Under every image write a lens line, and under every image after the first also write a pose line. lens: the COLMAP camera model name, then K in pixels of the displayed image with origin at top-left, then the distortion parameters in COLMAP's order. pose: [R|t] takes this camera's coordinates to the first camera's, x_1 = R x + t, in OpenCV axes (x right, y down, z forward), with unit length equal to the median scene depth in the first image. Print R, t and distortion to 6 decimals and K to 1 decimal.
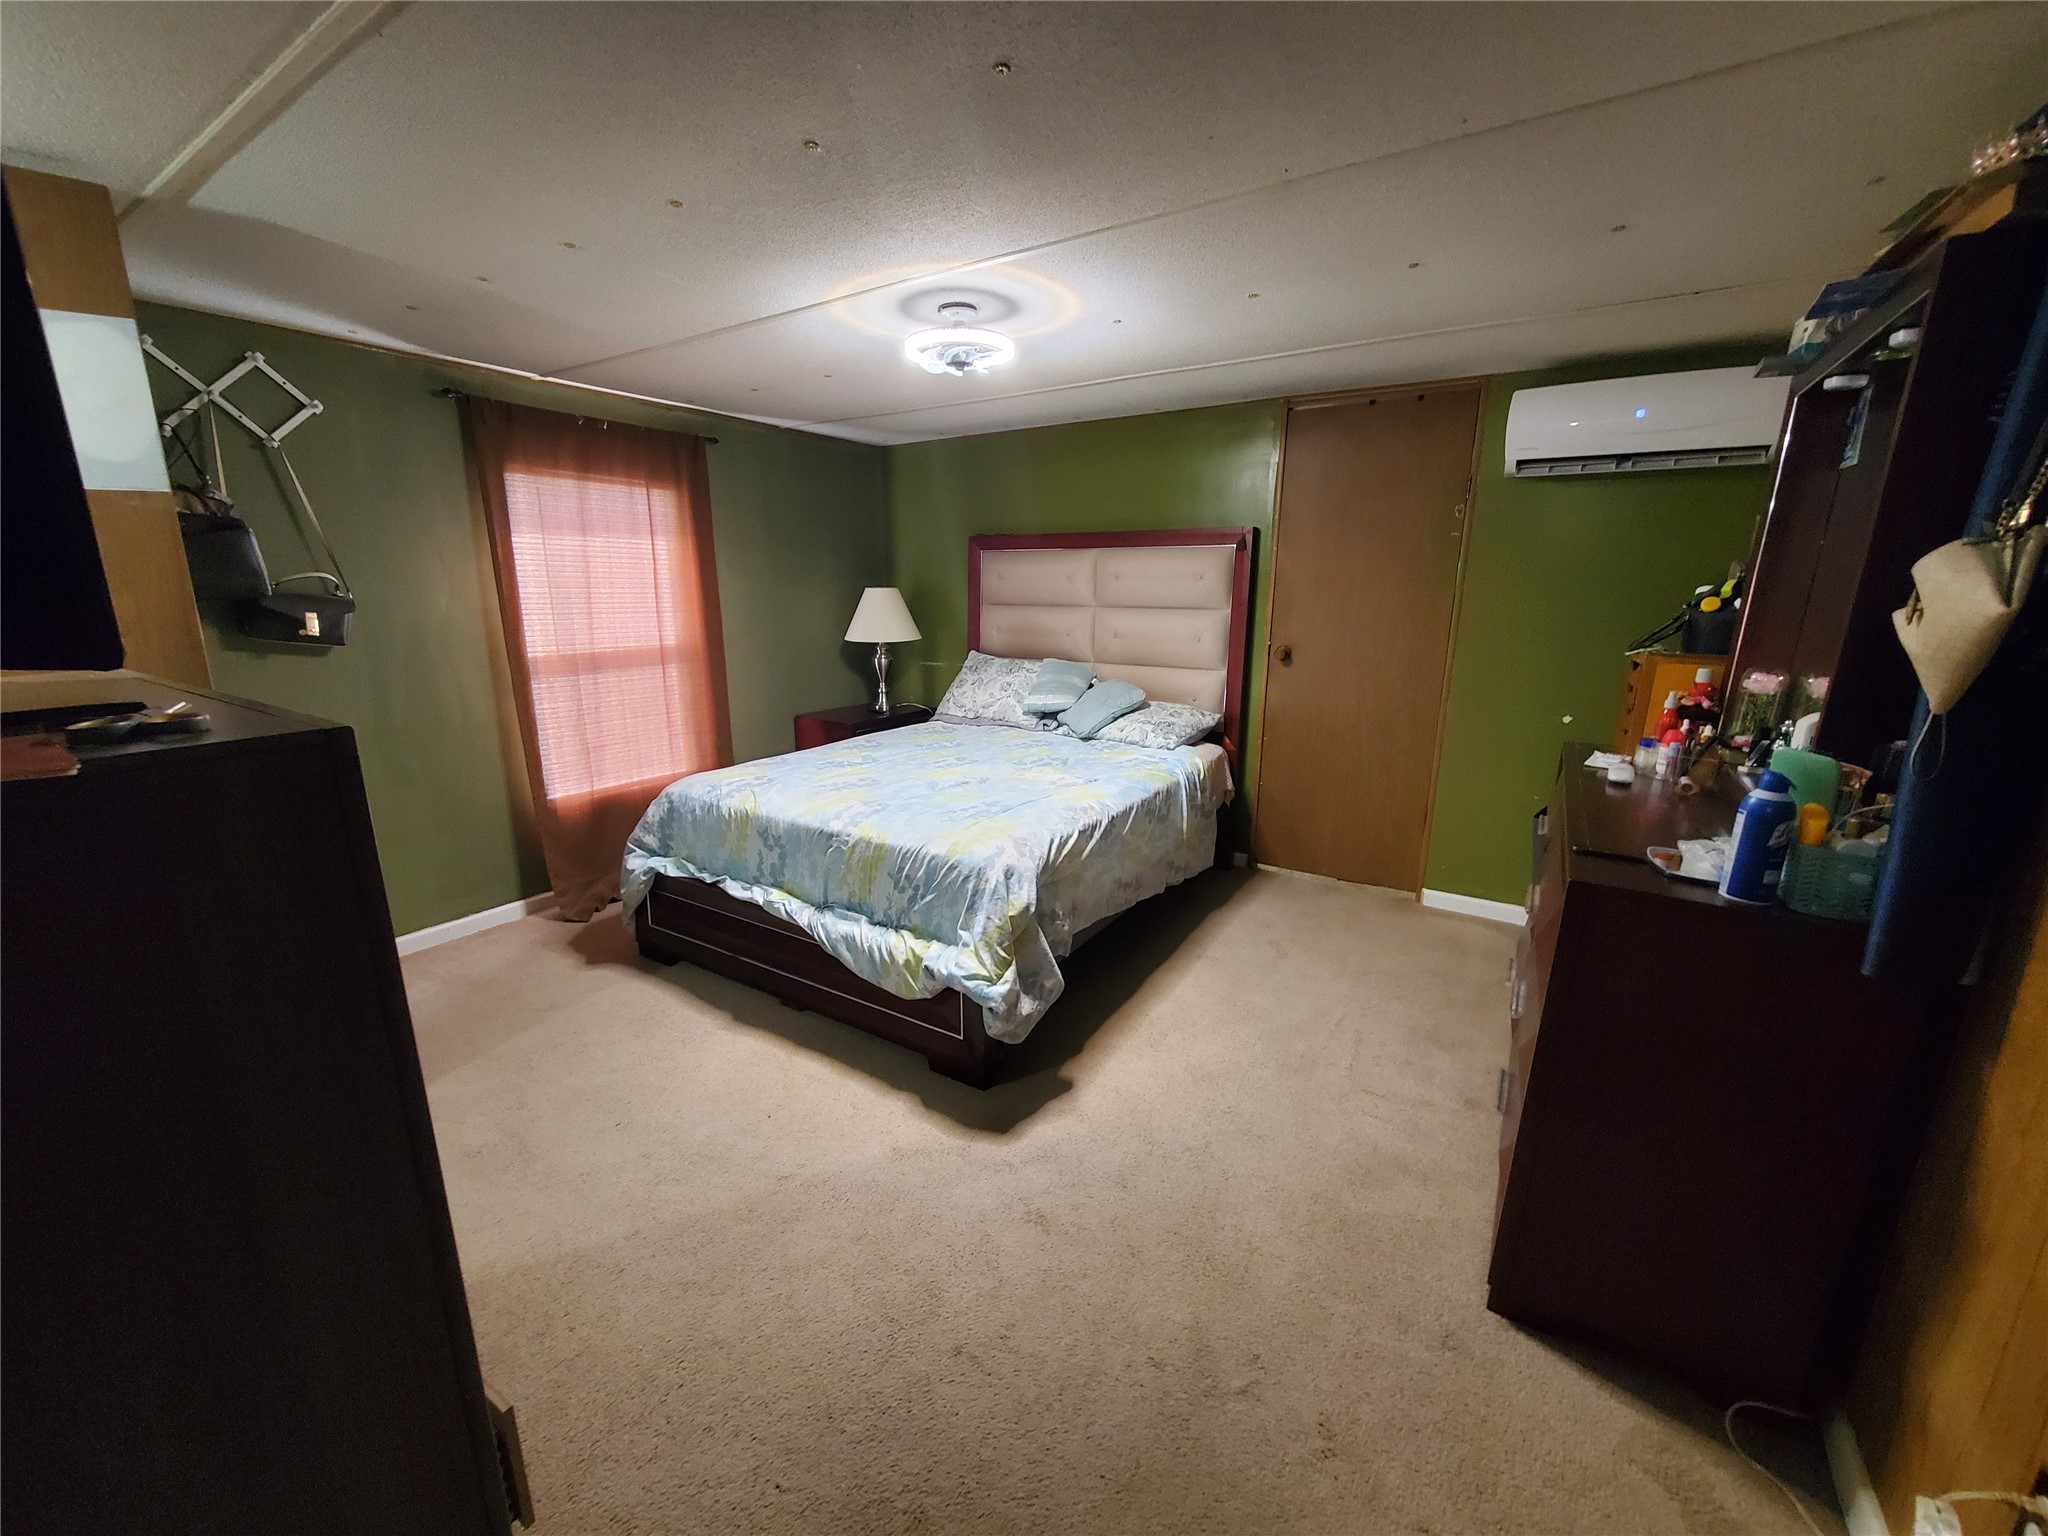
lens RADIAL K [[825.5, 0, 1004.5], [0, 825.5, 772.0], [0, 0, 1]] dist [-0.000234, -0.000291]
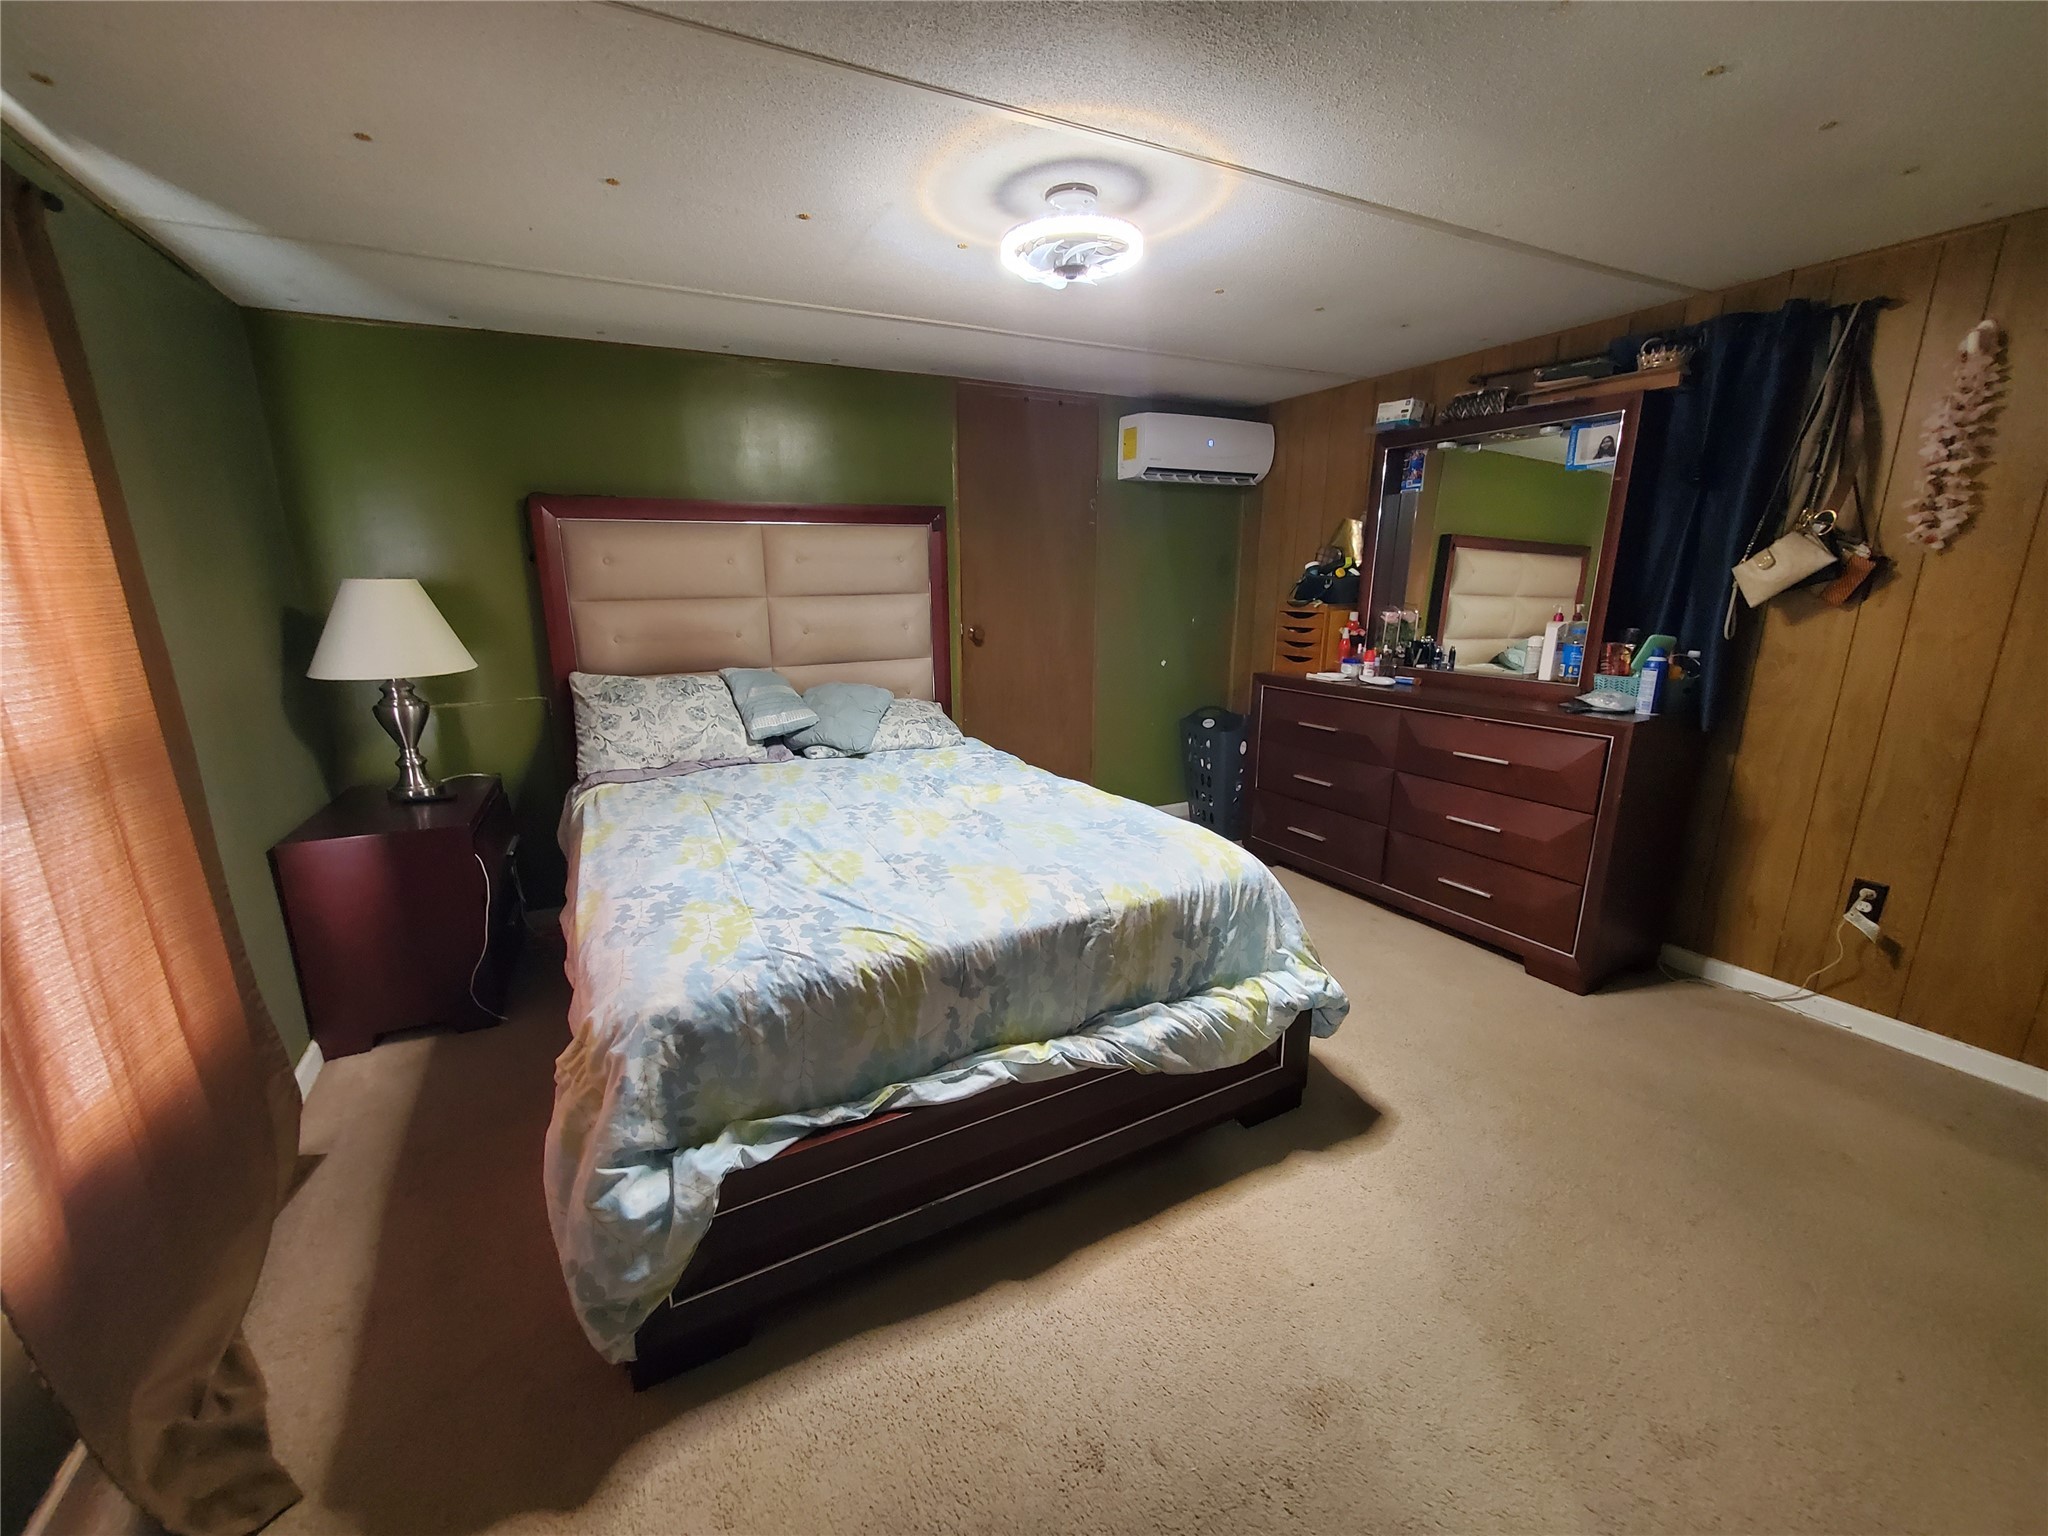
lens RADIAL K [[813.4, 0, 1022.4], [0, 813.4, 775.7], [0, 0, 1]] dist [-0.000322, -0.000049]
pose [[0.481371, -0.222044, 0.847926, -0.738109], [0.208741, 0.968589, 0.135139, -0.137630], [-0.851299, 0.111945, 0.512600, 0.639055]]
